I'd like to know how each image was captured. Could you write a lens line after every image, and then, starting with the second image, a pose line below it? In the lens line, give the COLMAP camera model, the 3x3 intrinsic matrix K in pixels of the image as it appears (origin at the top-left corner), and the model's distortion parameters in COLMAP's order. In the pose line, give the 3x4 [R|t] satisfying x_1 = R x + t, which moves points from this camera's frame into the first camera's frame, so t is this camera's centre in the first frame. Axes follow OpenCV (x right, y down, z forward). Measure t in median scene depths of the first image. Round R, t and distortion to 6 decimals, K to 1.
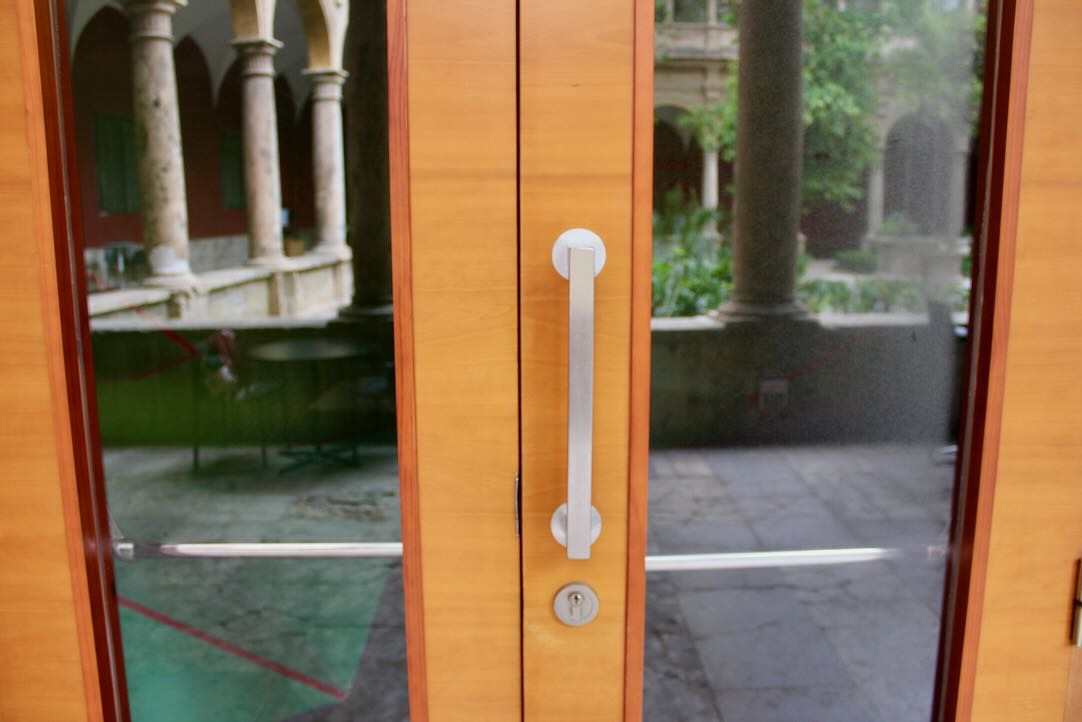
lens RADIAL K [[893.8, 0, 541.0], [0, 893.8, 361.0], [0, 0, 1]] dist [-0.012855, -0.004341]
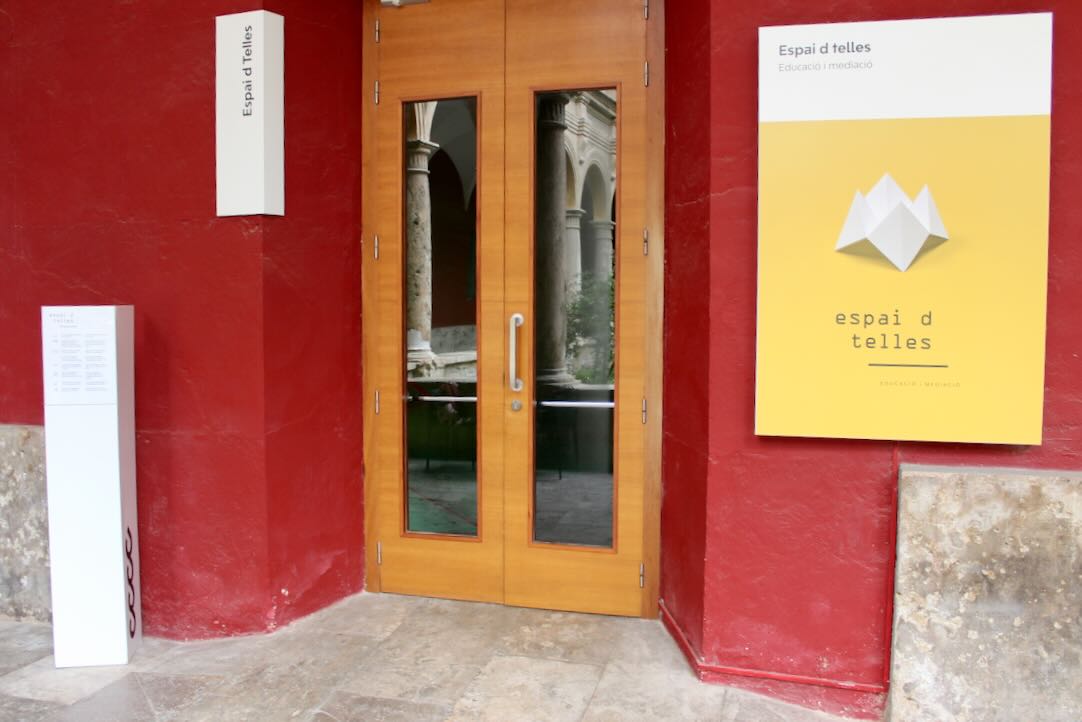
lens RADIAL K [[927.6, 0, 541.0], [0, 927.6, 361.0], [0, 0, 1]] dist [-0.099033, -0.001403]
pose [[0.967119, 0.027981, -0.252781, 0.100984], [-0.054234, 0.993757, -0.097493, 0.039932], [0.248475, 0.107996, 0.962599, -0.255098]]
